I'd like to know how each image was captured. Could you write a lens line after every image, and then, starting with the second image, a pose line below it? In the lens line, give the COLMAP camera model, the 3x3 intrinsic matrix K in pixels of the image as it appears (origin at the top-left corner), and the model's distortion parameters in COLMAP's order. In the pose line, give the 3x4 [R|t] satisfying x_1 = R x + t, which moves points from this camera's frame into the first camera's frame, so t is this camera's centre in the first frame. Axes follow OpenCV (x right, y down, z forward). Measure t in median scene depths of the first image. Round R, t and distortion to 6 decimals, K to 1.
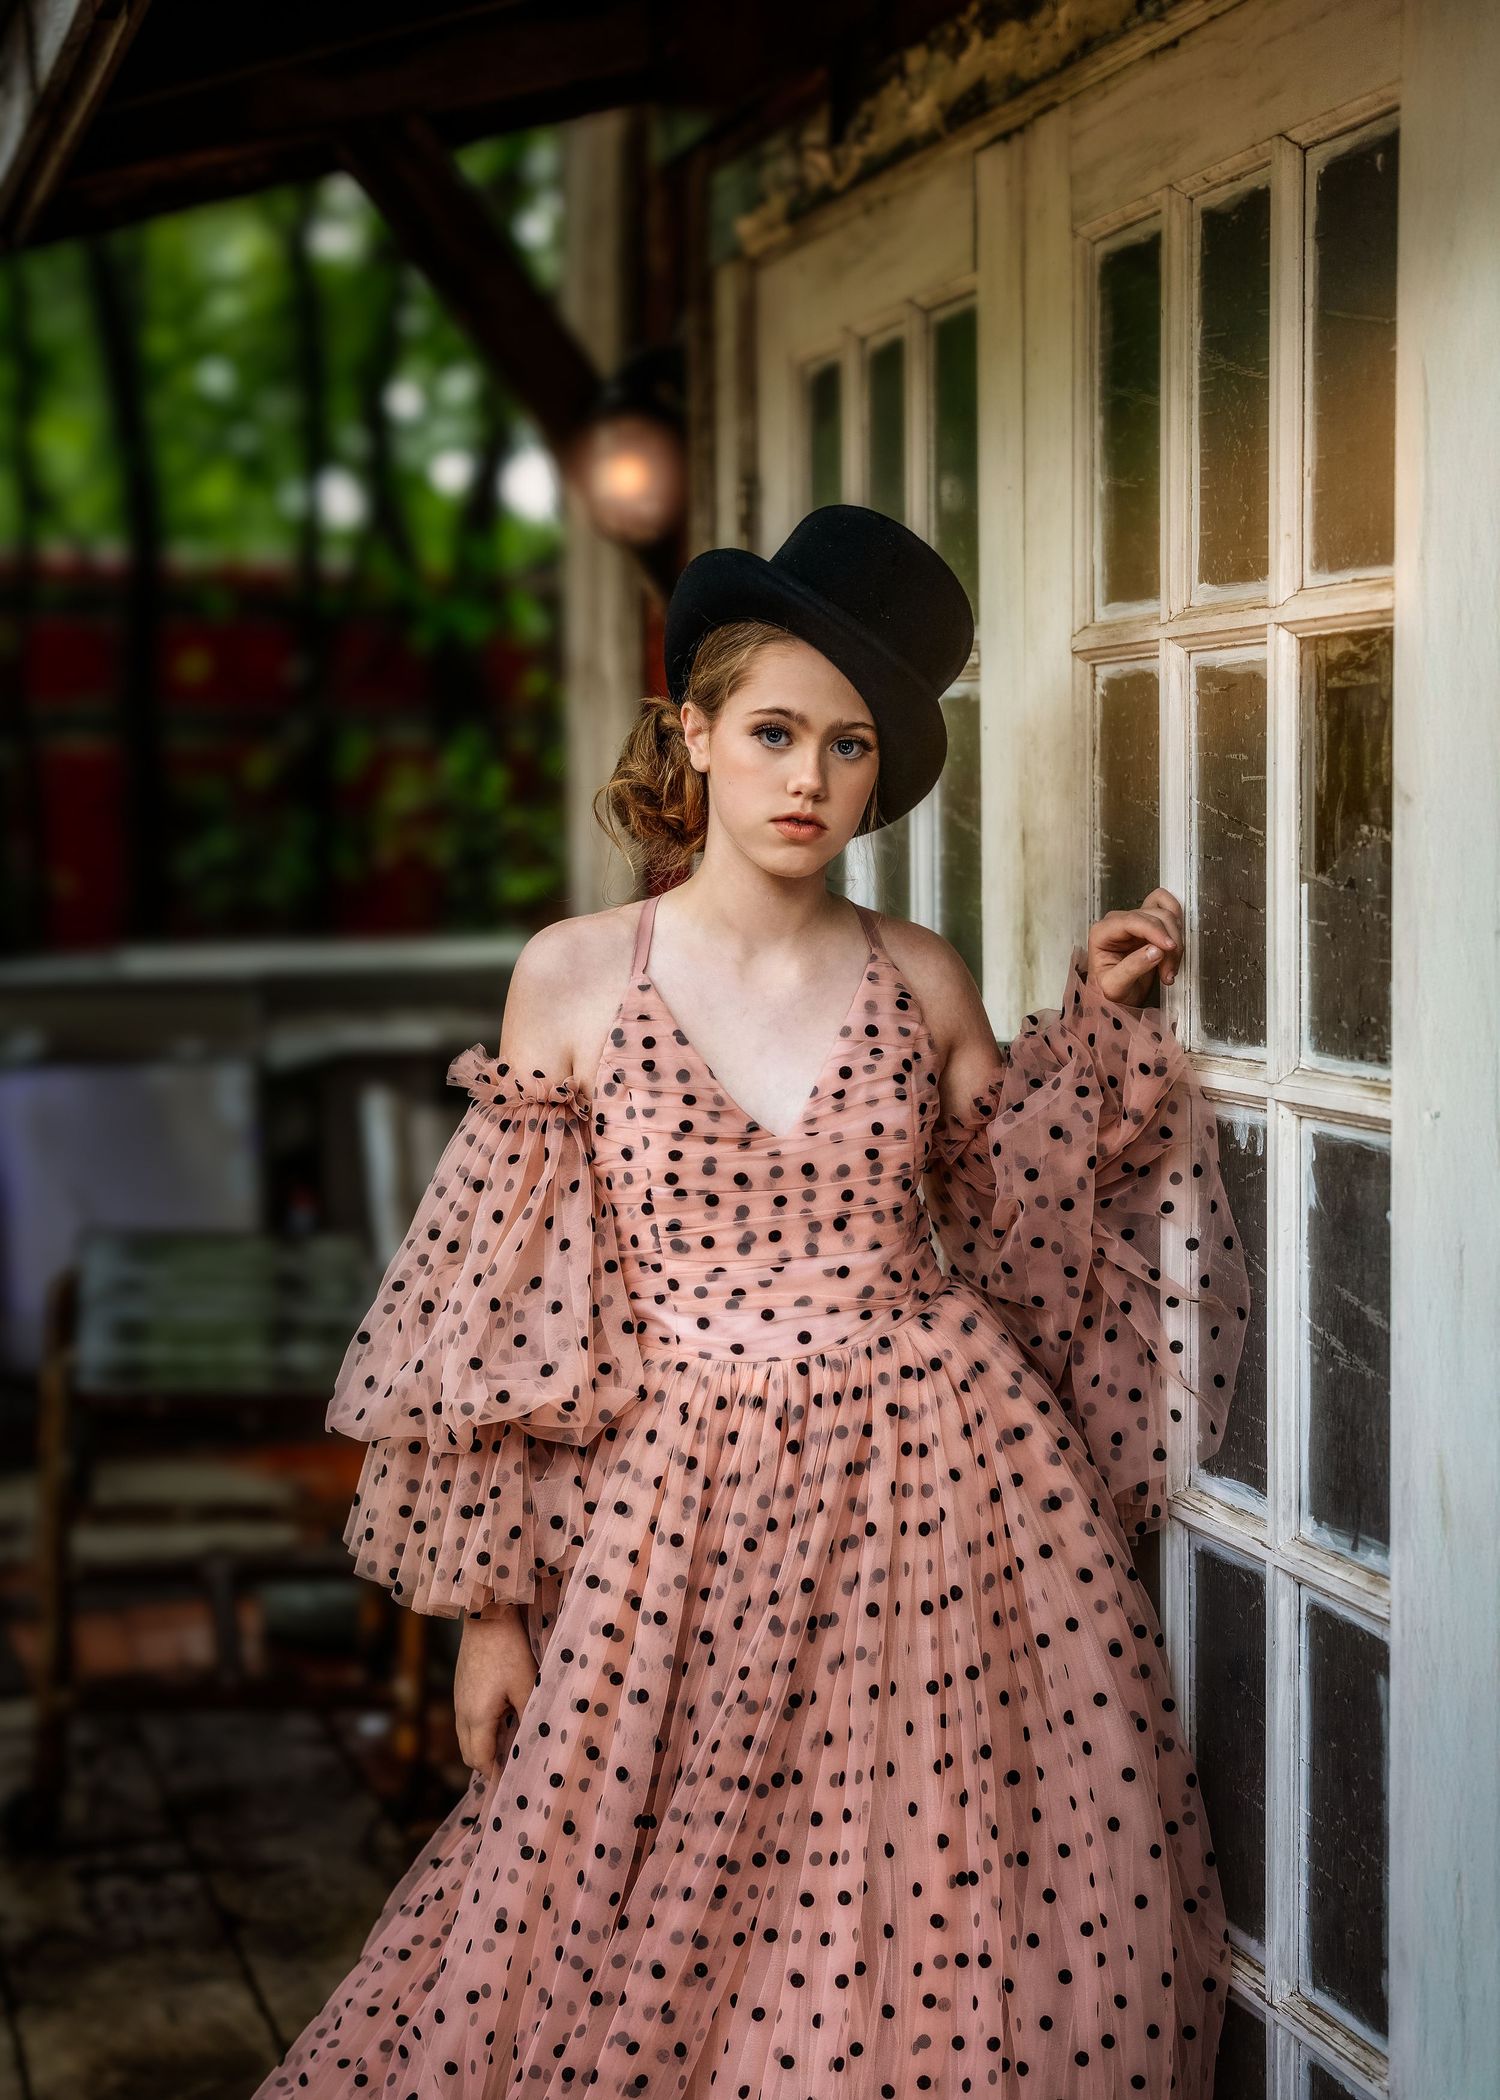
lens RADIAL K [[3044.4, 0, 750.0], [0, 3044.4, 1050.0], [0, 0, 1]] dist [-0.010847, 0.012276]
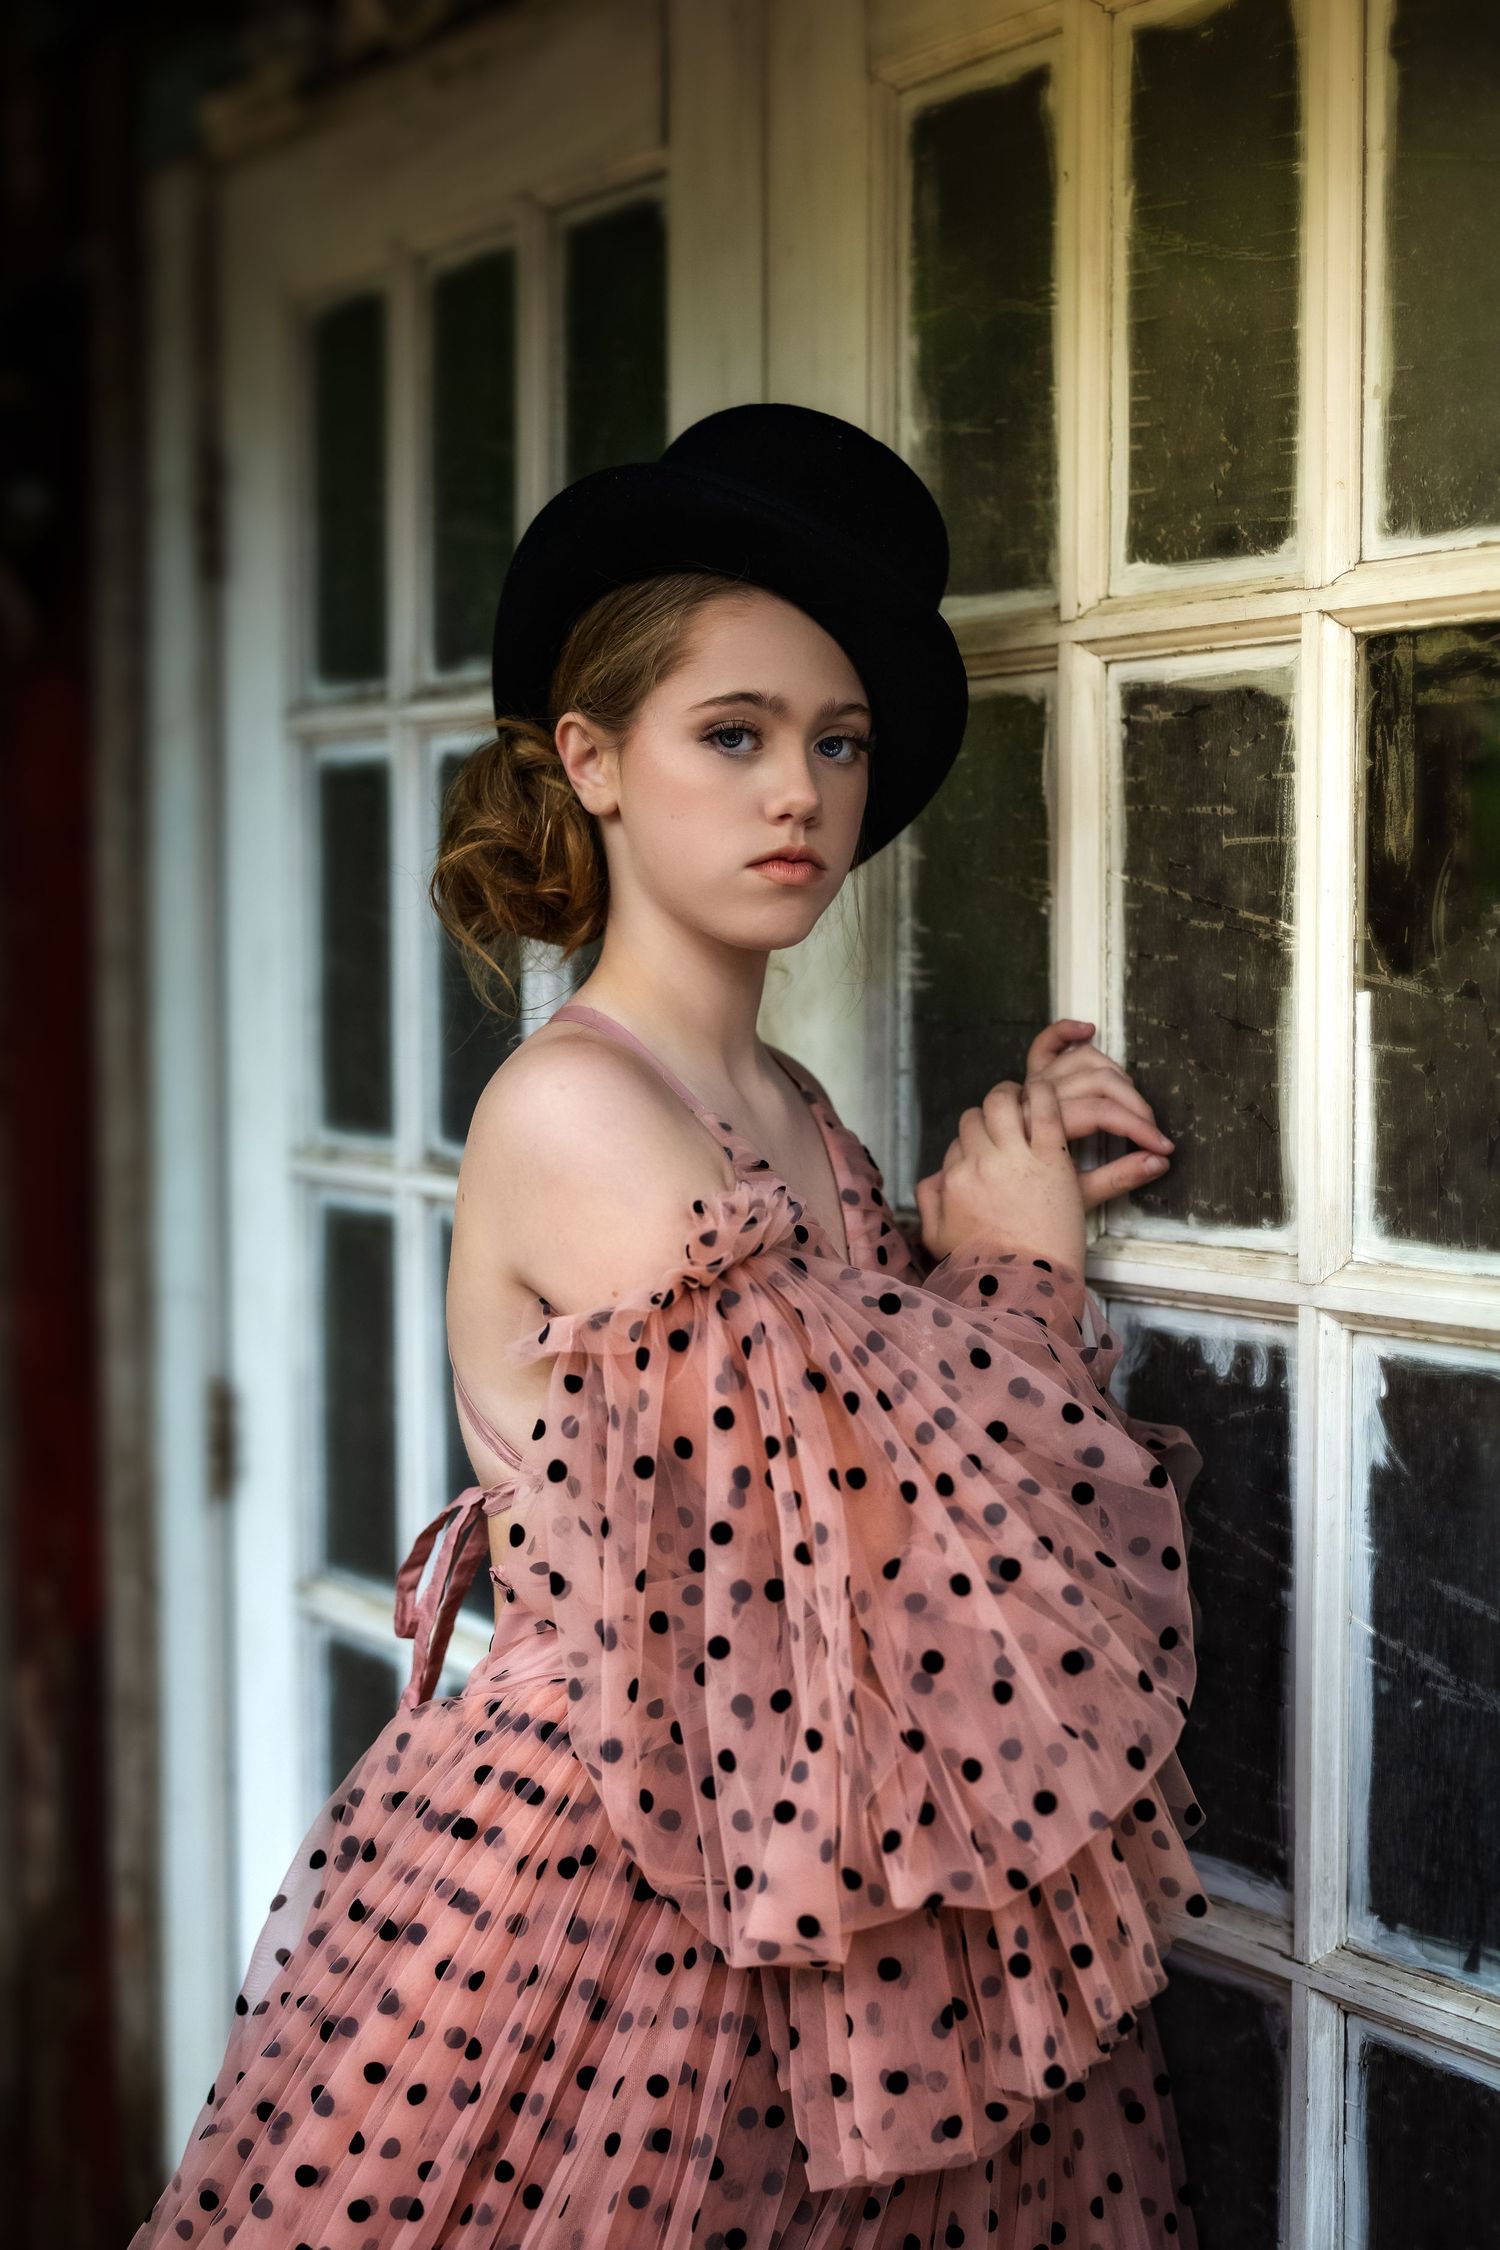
lens RADIAL K [[3147.1, 0, 750.0], [0, 3147.1, 1125.0], [0, 0, 1]] dist [-0.004329, -0.014558]
pose [[0.955835, -0.006116, 0.293840, -0.154261], [0.012465, 0.999727, -0.019741, -0.012199], [-0.293639, 0.022532, 0.955651, 0.355485]]
